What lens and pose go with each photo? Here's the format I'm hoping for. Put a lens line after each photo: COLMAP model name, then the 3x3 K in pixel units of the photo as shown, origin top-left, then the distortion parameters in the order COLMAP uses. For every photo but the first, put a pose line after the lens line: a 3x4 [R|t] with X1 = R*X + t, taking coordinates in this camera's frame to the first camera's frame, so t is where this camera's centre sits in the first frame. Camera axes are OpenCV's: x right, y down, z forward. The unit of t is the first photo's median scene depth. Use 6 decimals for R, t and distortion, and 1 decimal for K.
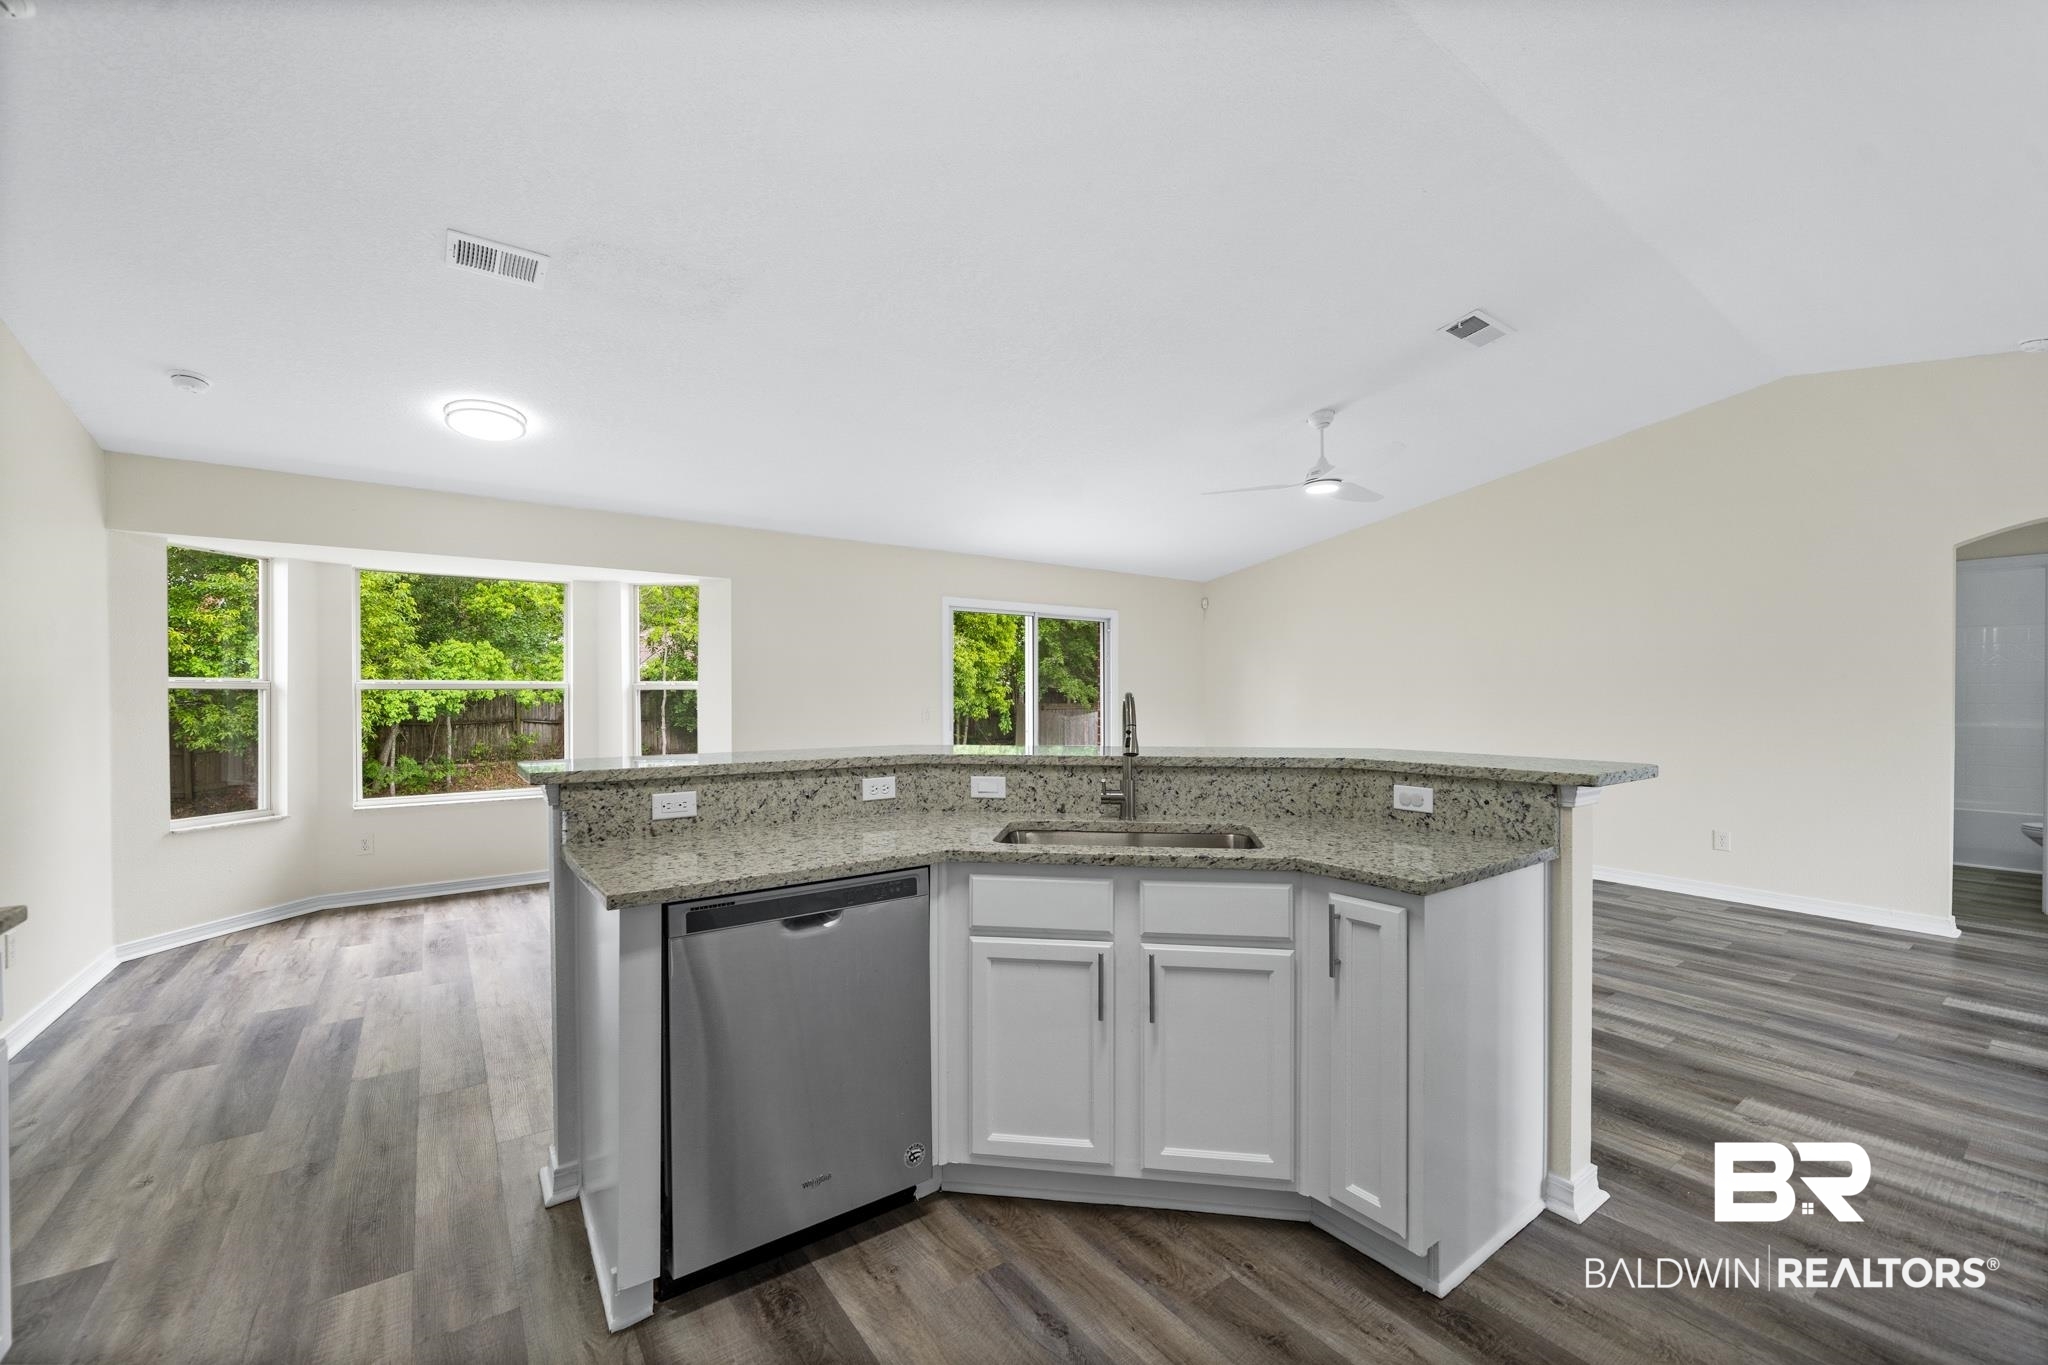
lens RADIAL K [[814.2, 0, 1022.2], [0, 814.2, 699.4], [0, 0, 1]] dist [-0.001642, 0.000245]
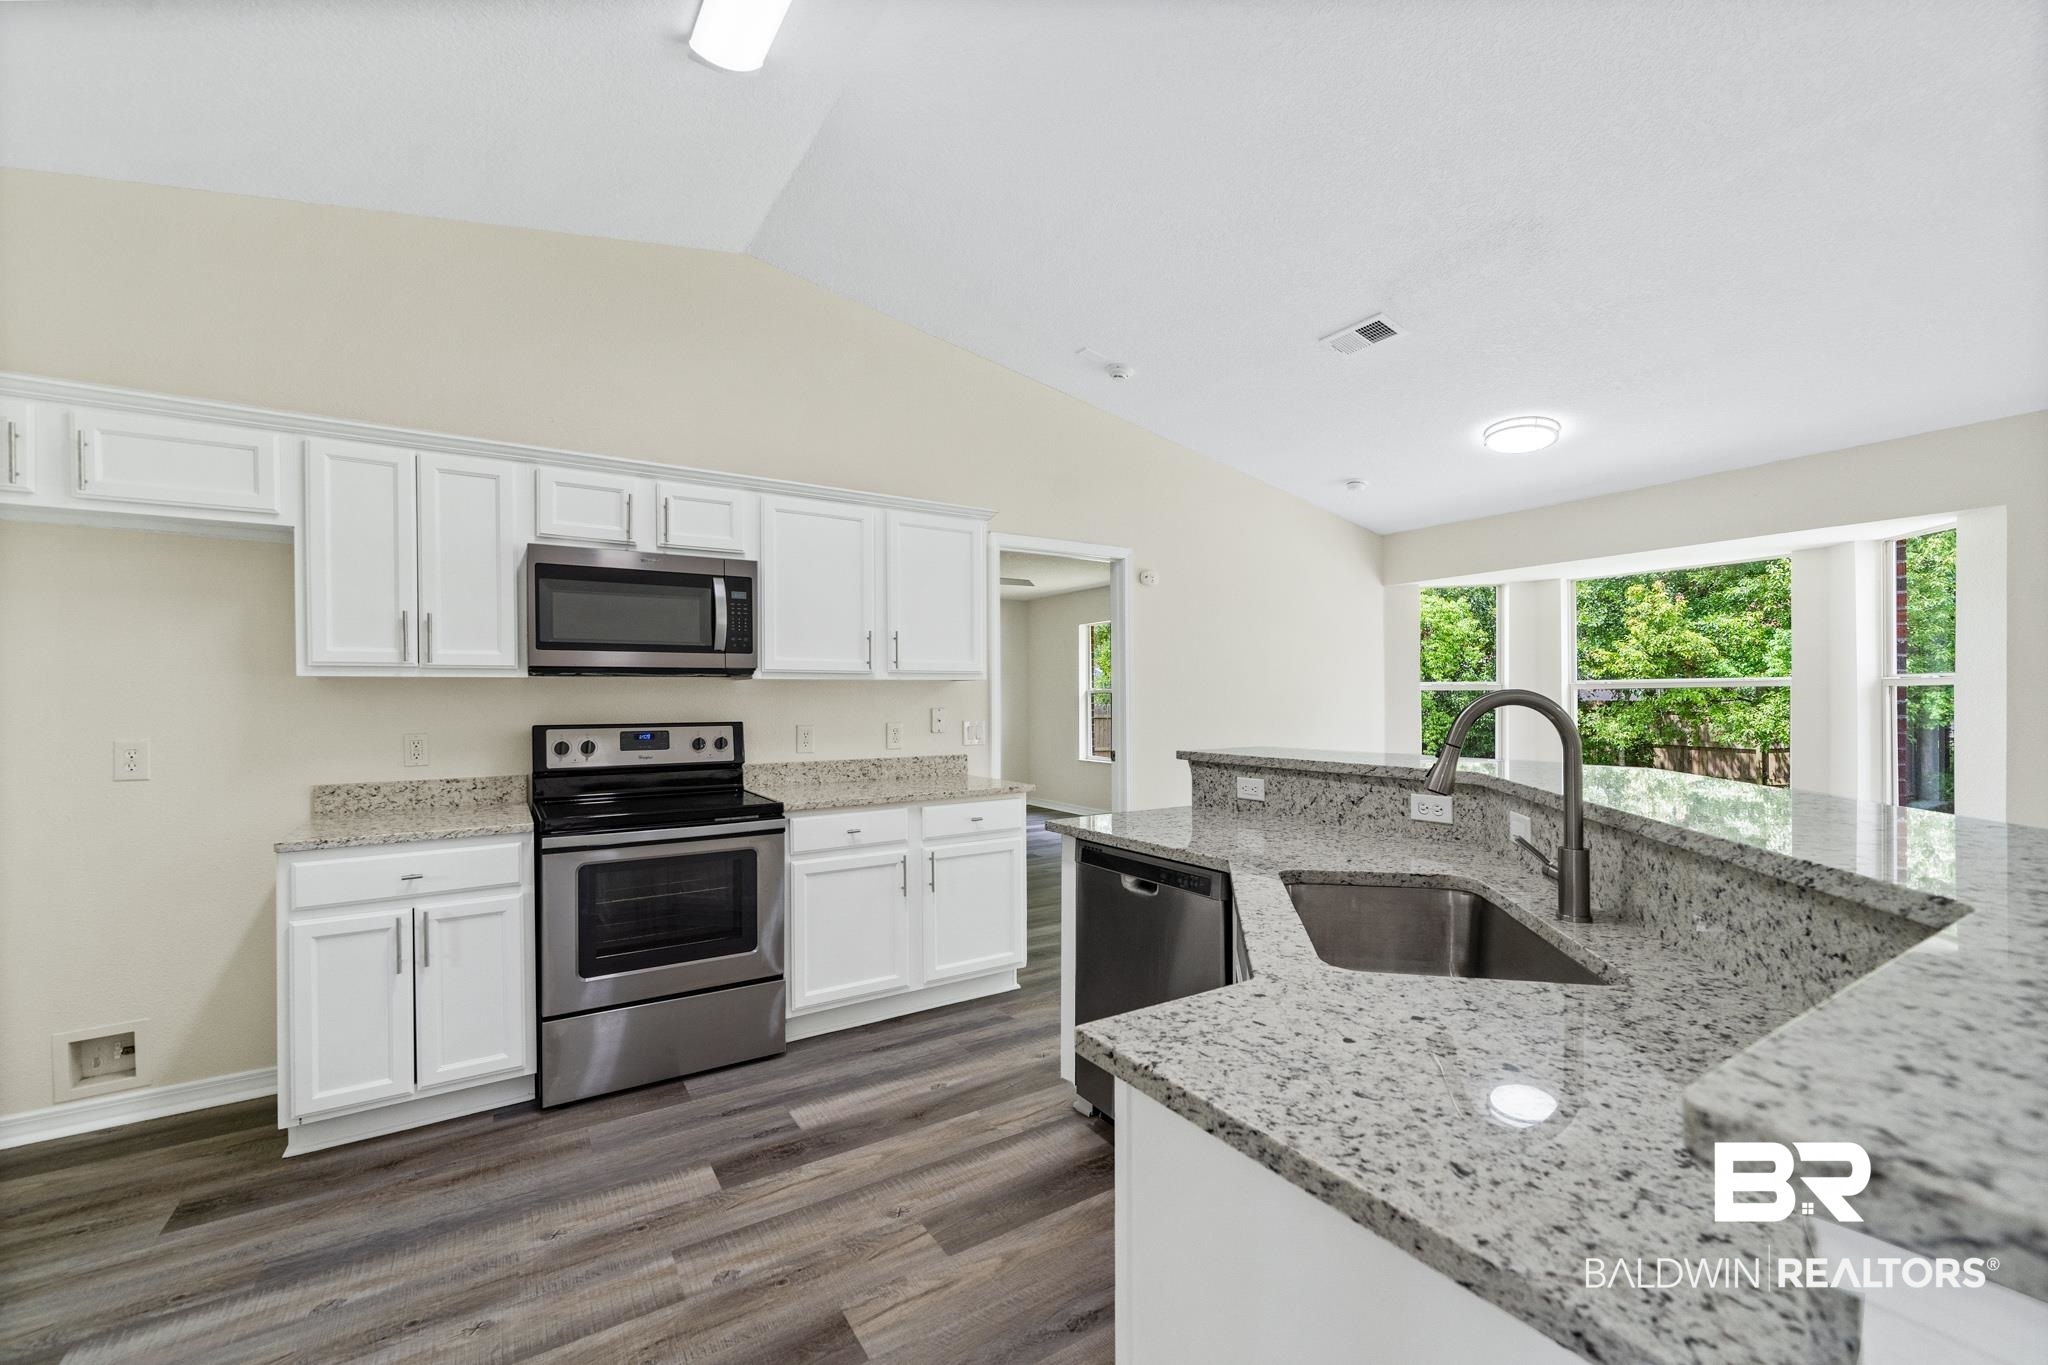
lens RADIAL K [[829.0, 0, 1024.3], [0, 829.0, 699.7], [0, 0, 1]] dist [-0.000712, 0.000053]
pose [[-0.062110, 0.003422, -0.998063, 0.617417], [-0.000150, 0.999994, 0.003438, -0.003355], [0.998069, 0.000364, -0.062109, 0.572723]]
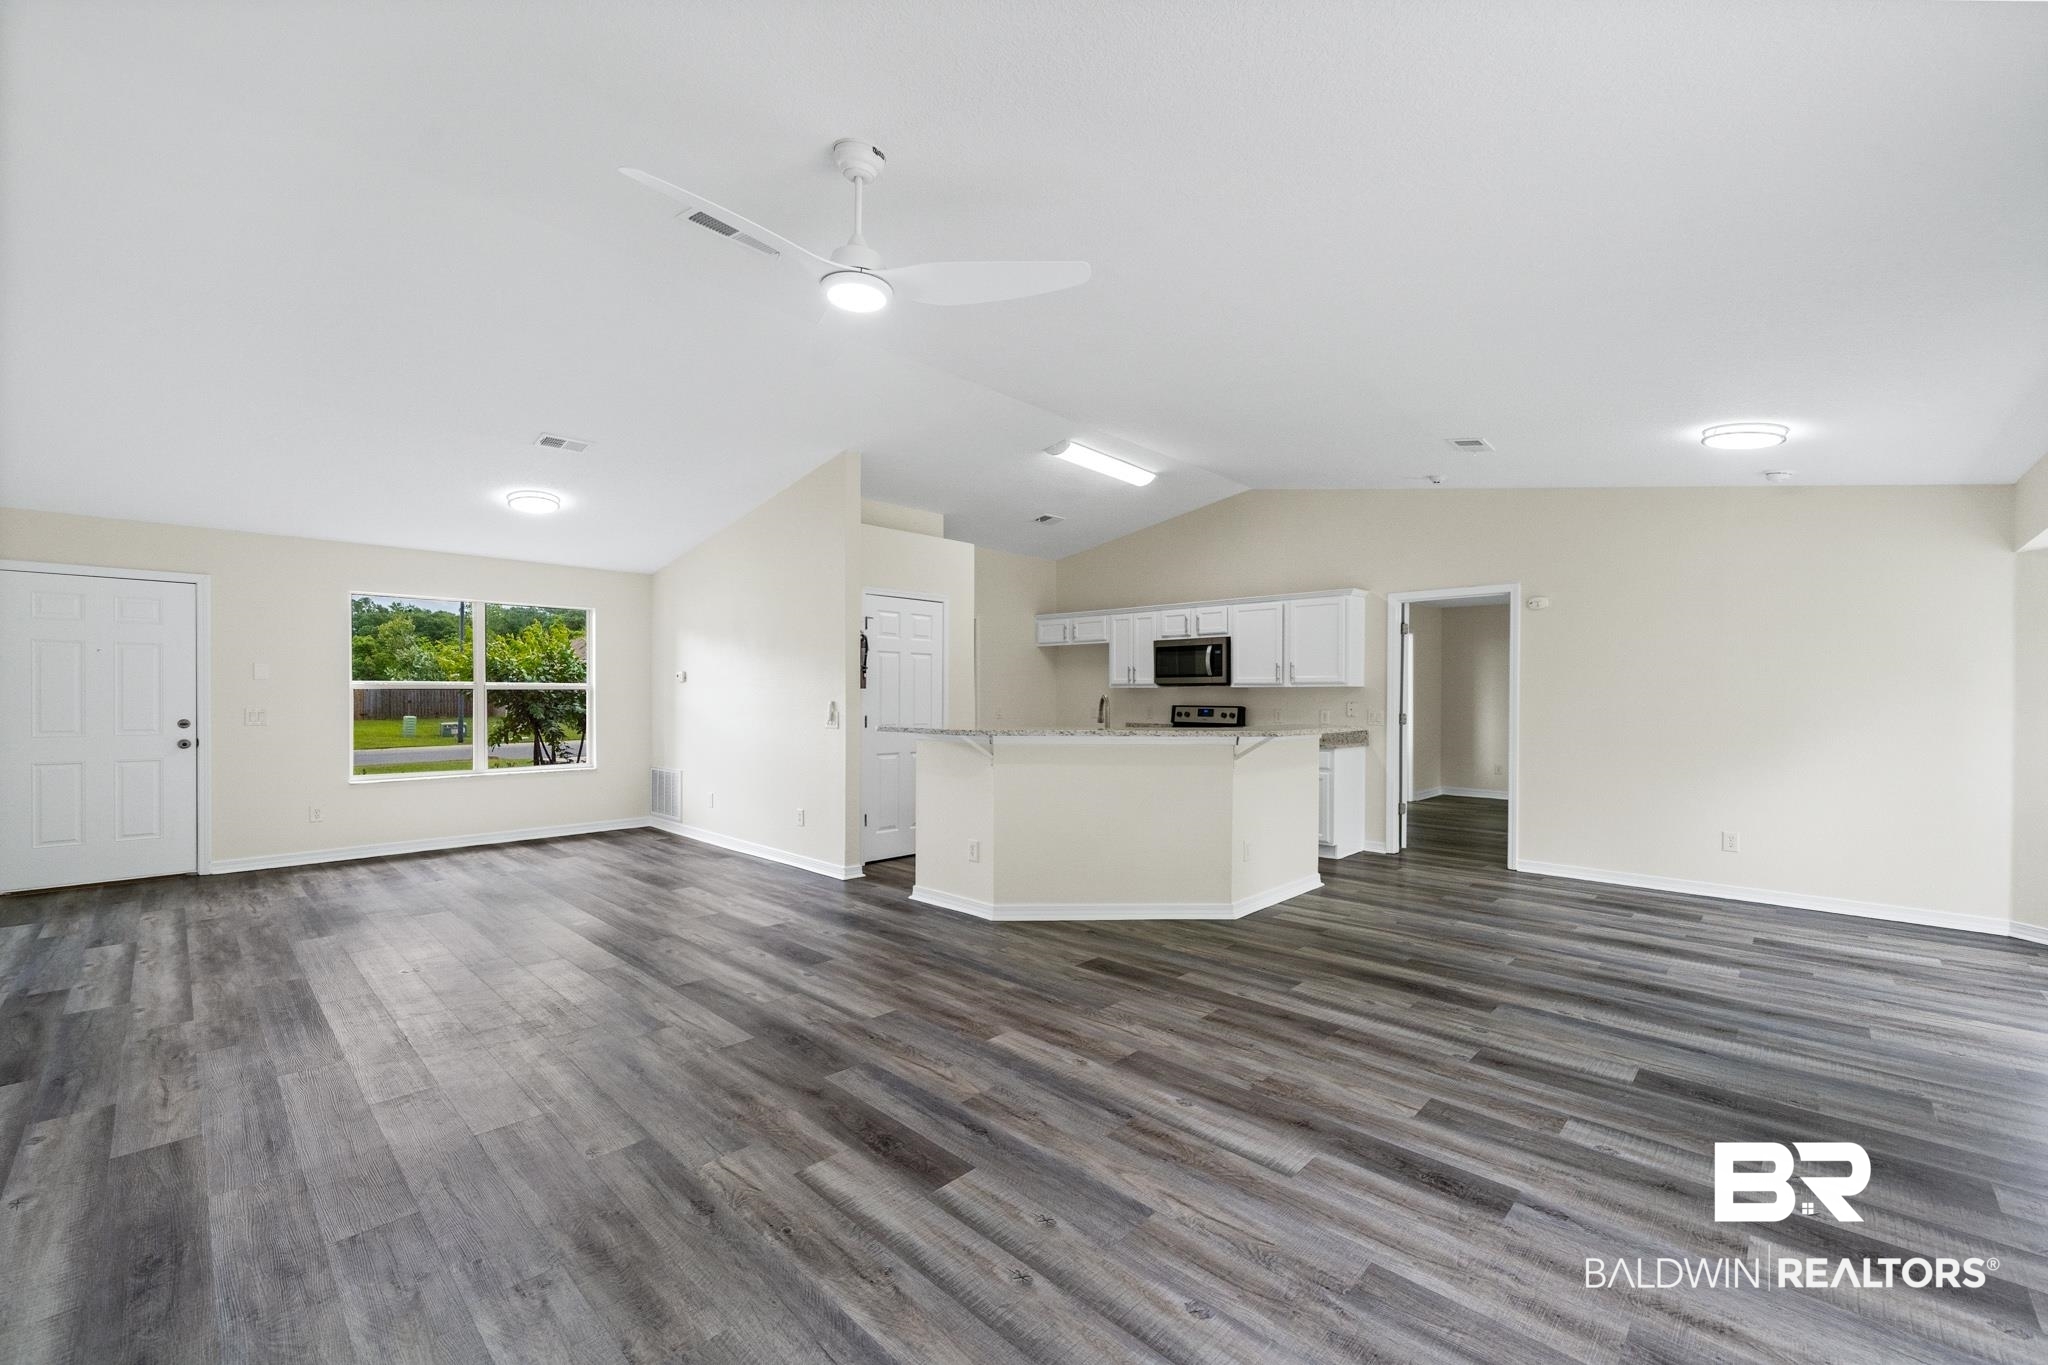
lens RADIAL K [[824.4, 0, 1020.2], [0, 824.4, 689.2], [0, 0, 1]] dist [-0.003167, 0.000328]
pose [[-0.985383, -0.004839, -0.170286, 0.589683], [-0.004640, 0.999988, -0.001565, -0.014669], [0.170292, -0.000752, -0.985393, 2.550484]]
